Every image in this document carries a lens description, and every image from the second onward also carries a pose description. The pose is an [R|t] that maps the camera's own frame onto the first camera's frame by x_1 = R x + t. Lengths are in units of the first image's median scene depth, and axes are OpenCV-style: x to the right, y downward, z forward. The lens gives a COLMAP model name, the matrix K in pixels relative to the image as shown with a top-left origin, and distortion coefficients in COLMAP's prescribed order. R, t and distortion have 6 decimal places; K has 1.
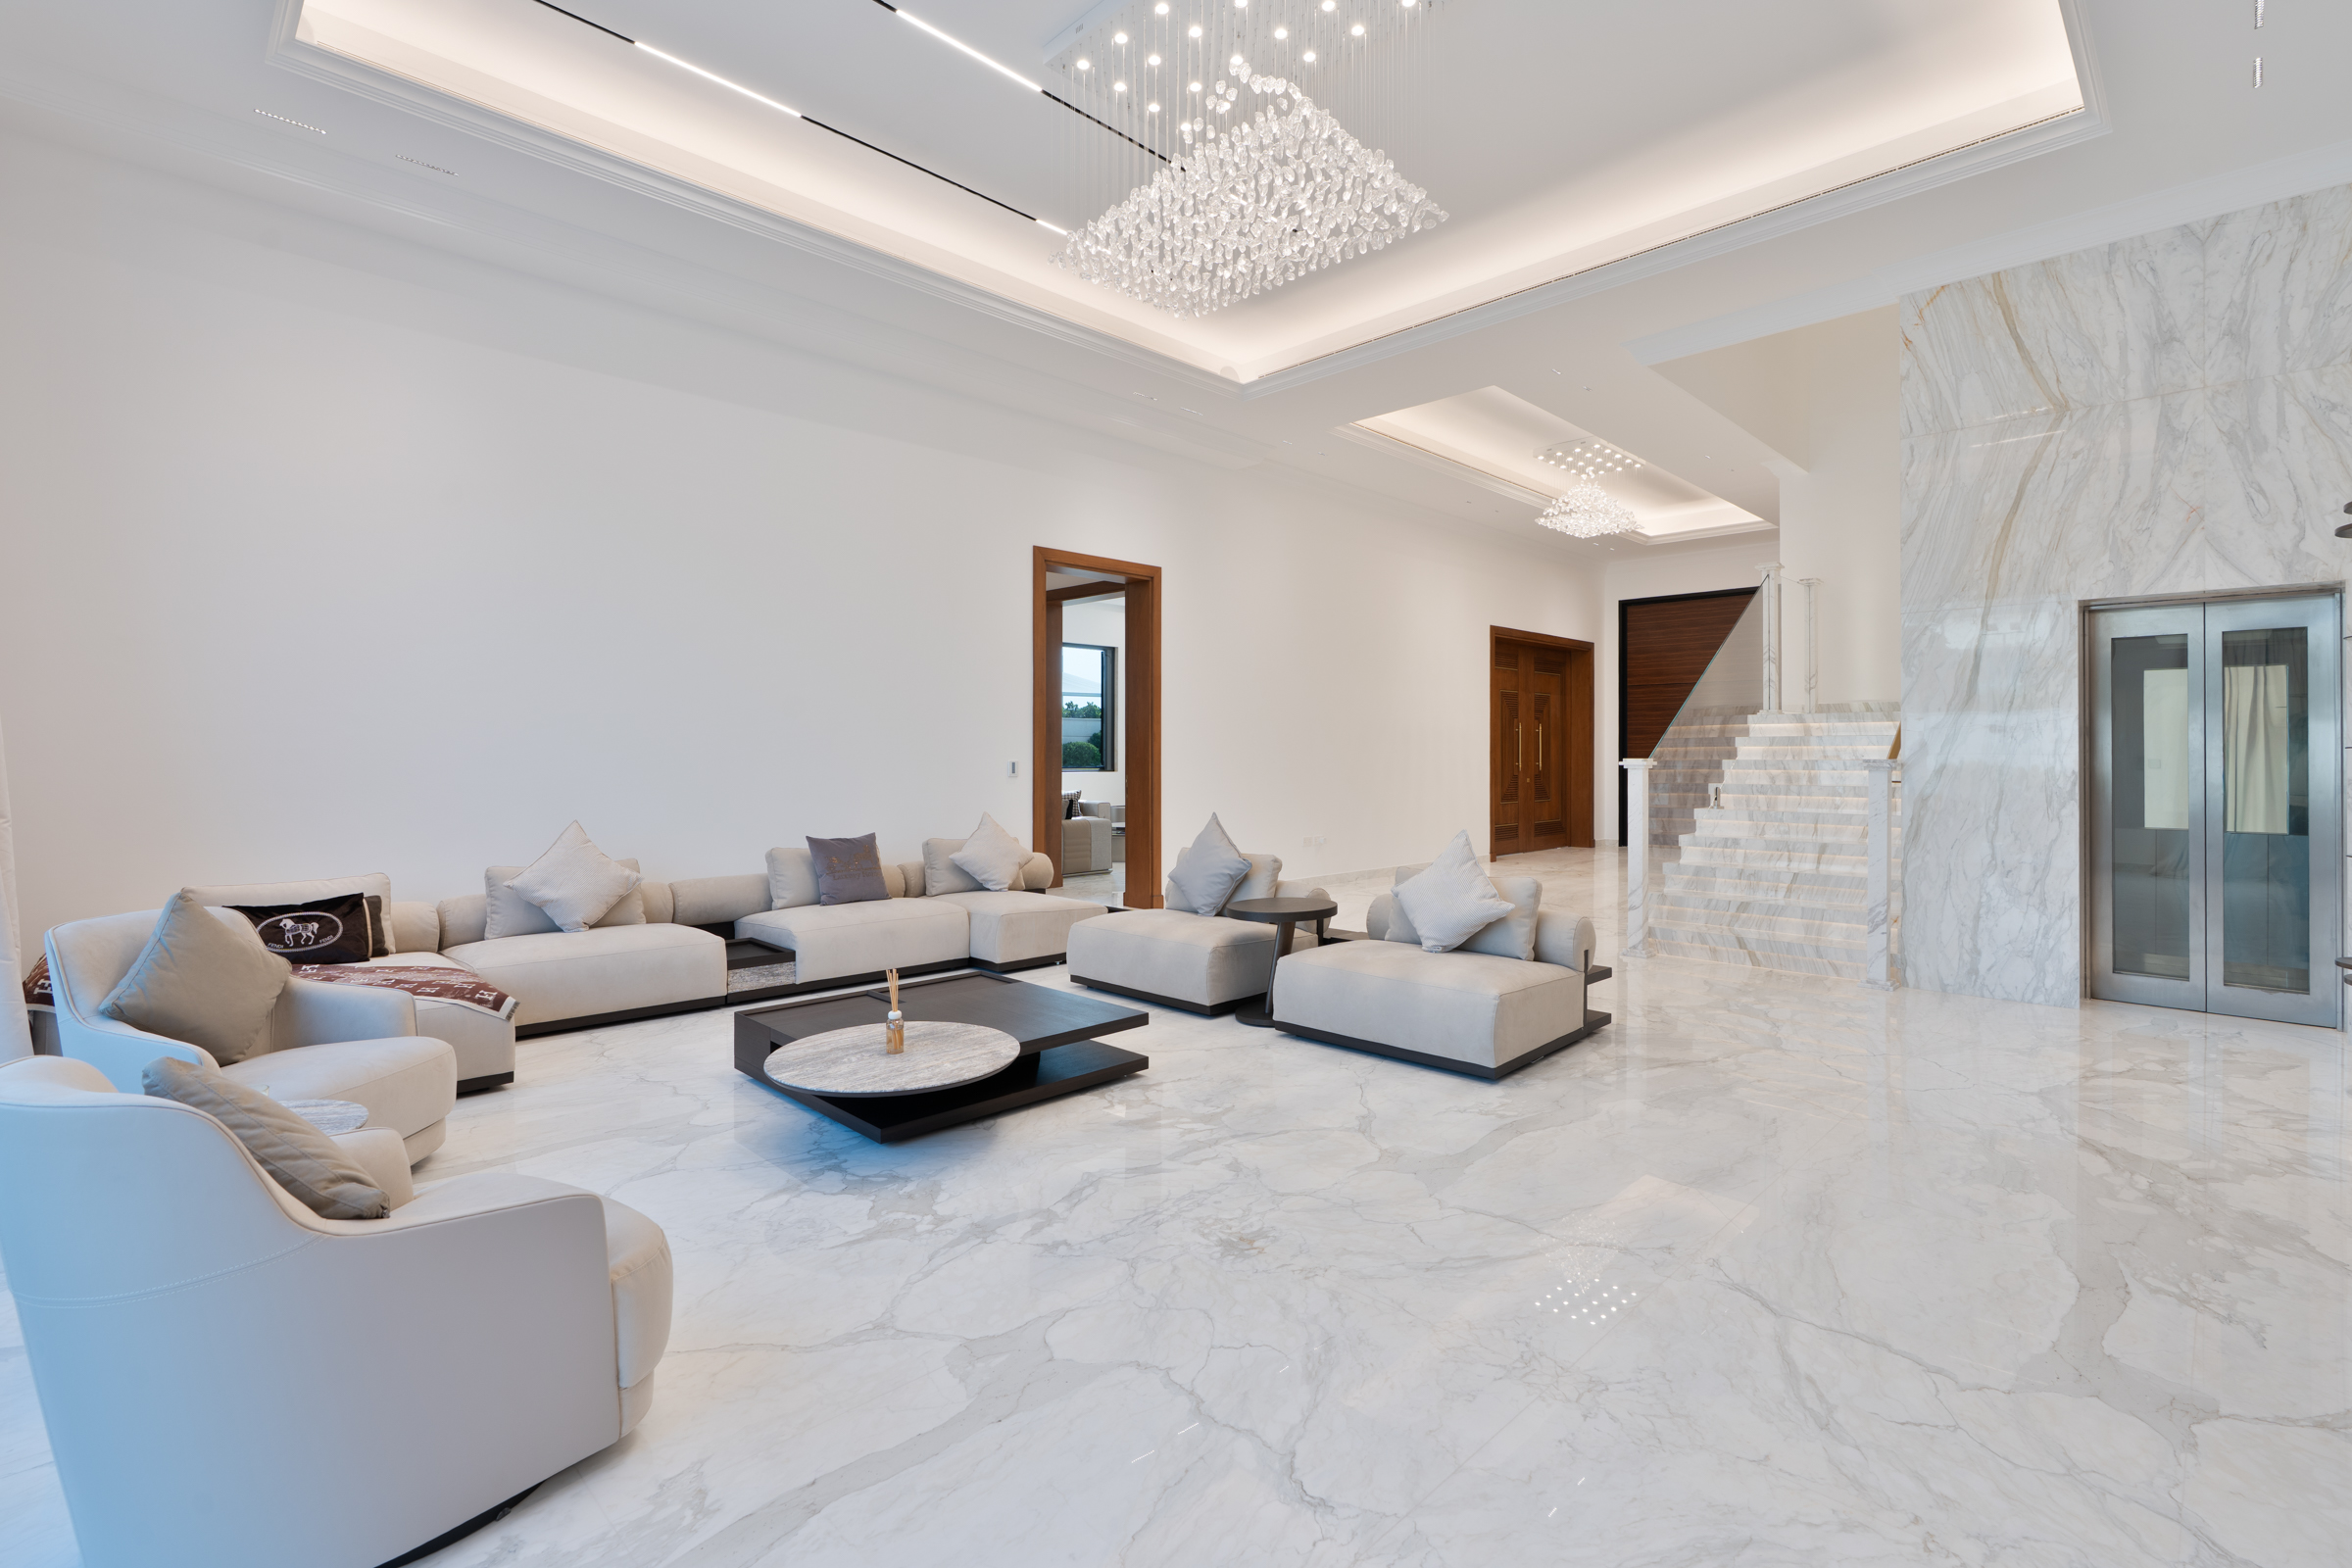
lens RADIAL K [[1060.9, 0, 1163.2], [0, 1060.9, 767.6], [0, 0, 1]] dist [-0.008617, 0.002706]
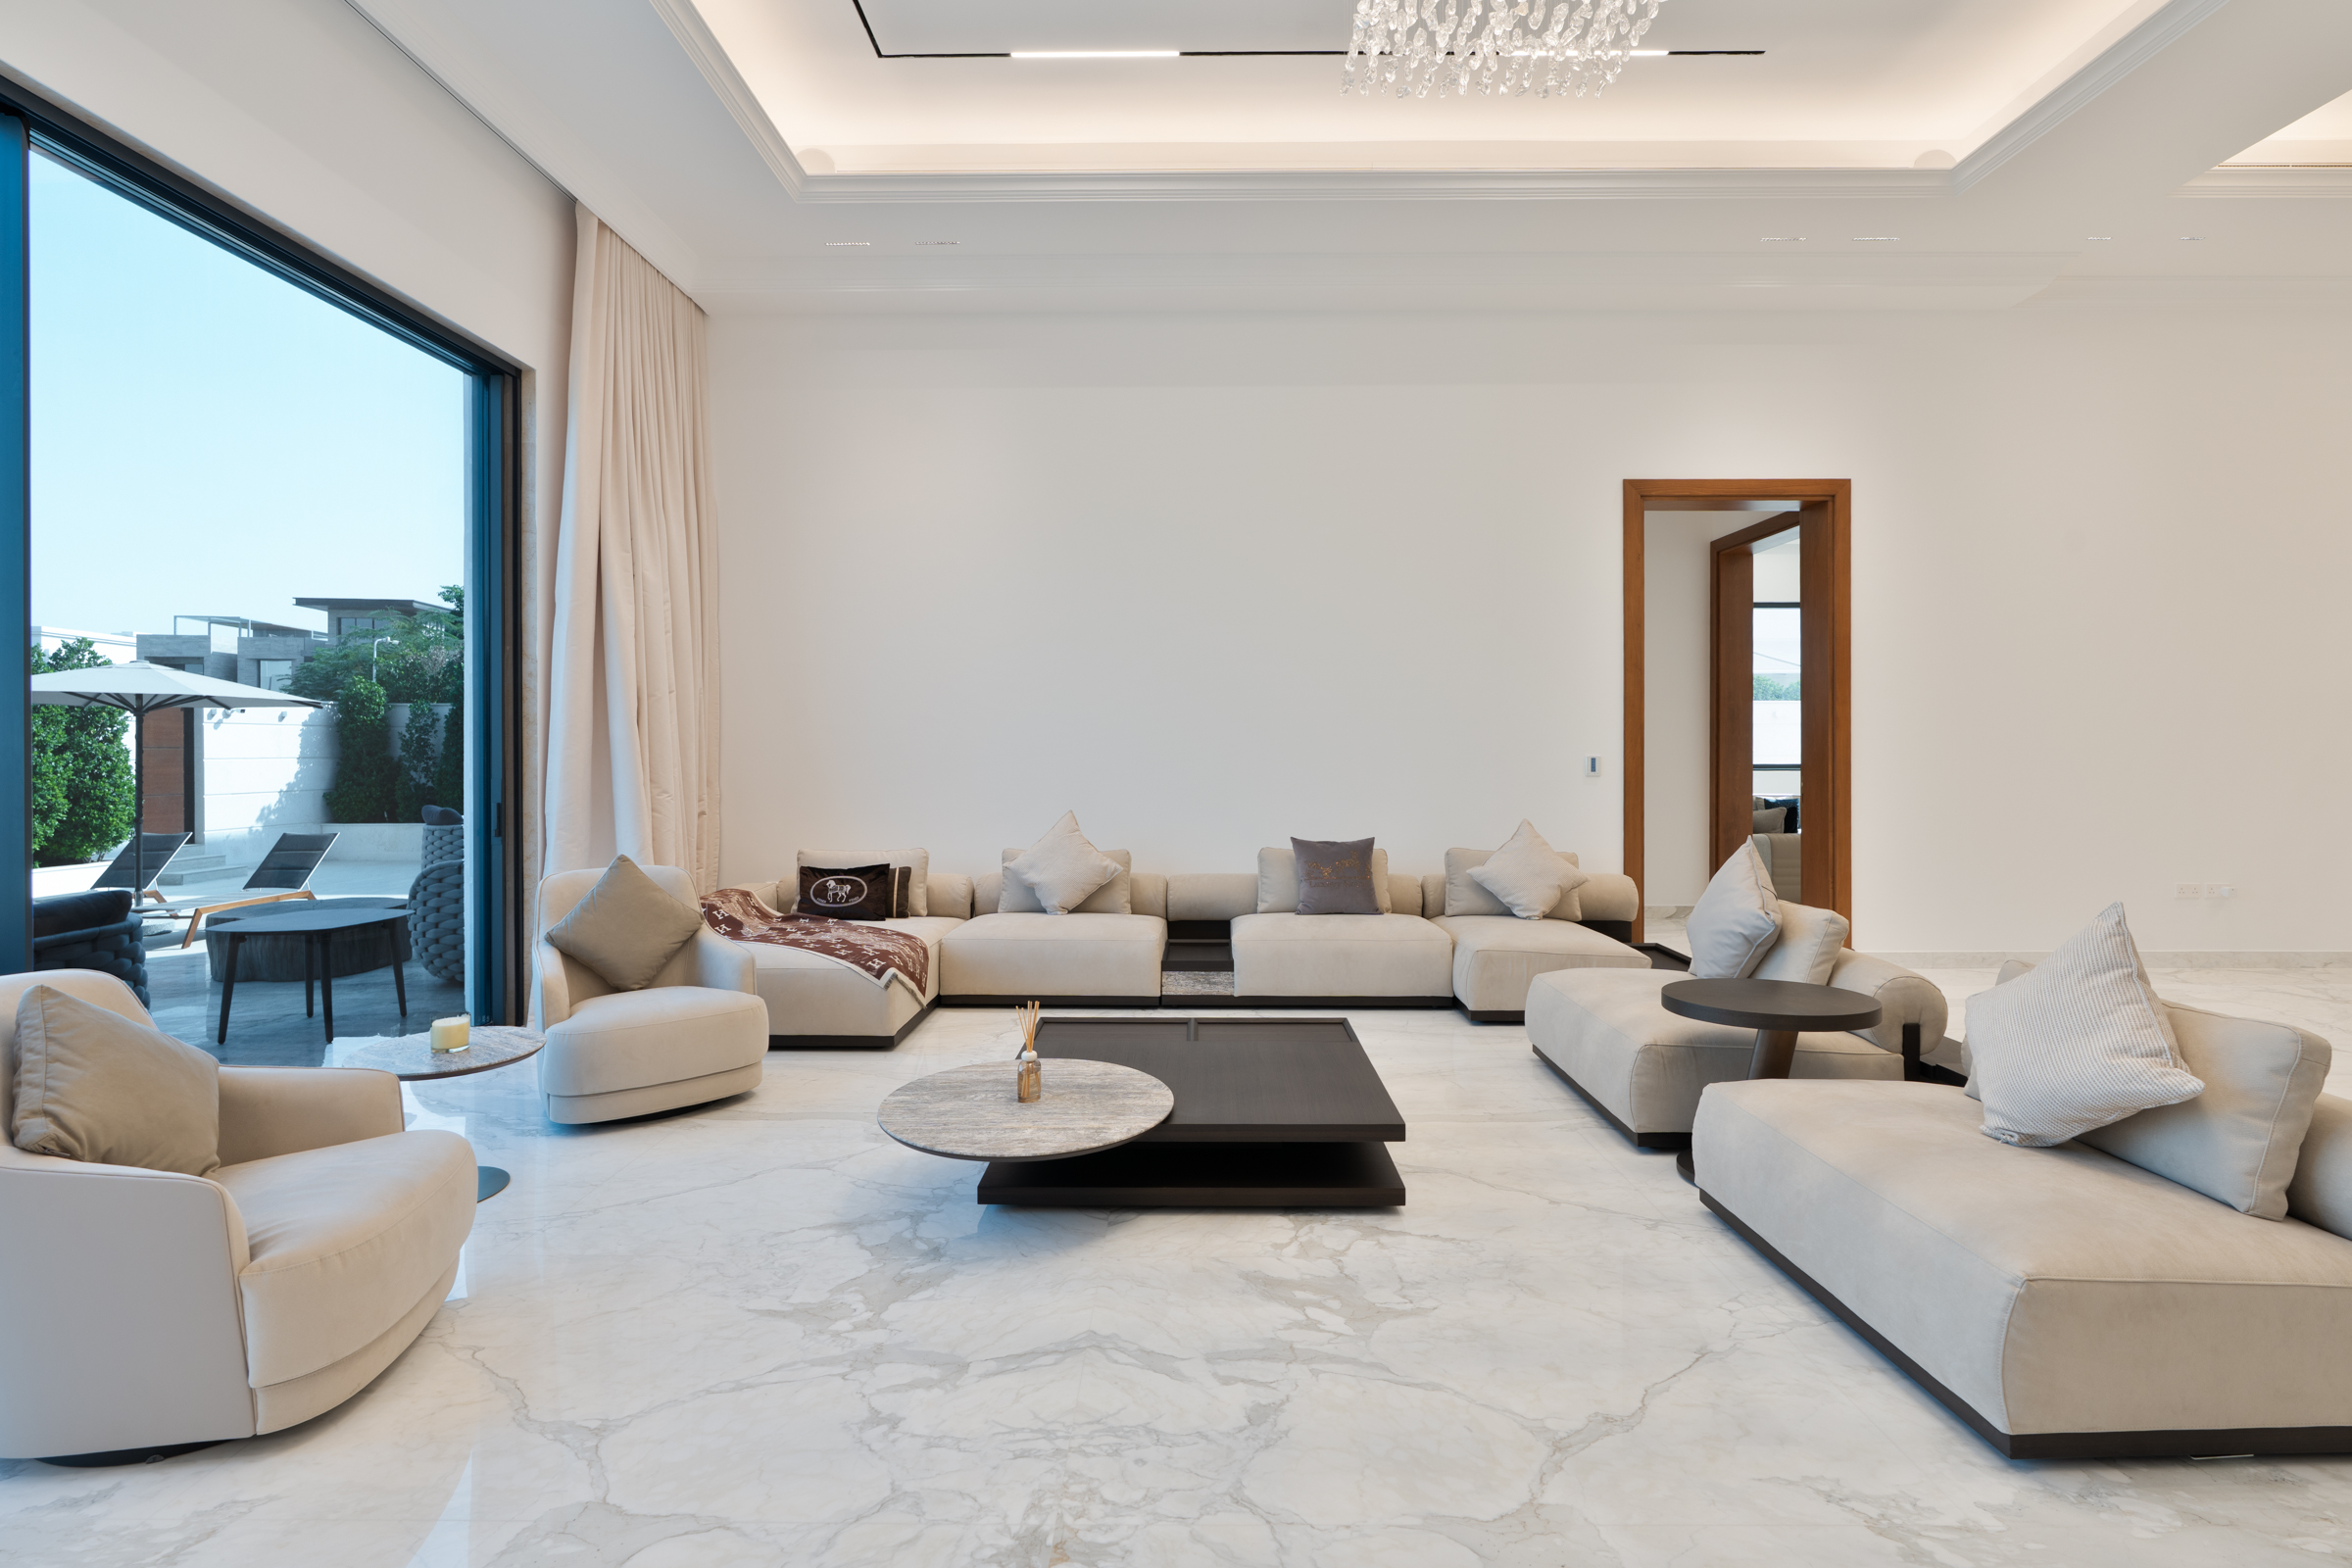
lens RADIAL K [[1060.9, 0, 1182.0], [0, 1060.9, 761.0], [0, 0, 1]] dist [-0.008617, 0.002706]
pose [[0.711038, 0.005931, -0.703128, 0.342638], [-0.007568, 0.999971, 0.000783, -0.002275], [0.703112, 0.004765, 0.711063, 0.388947]]
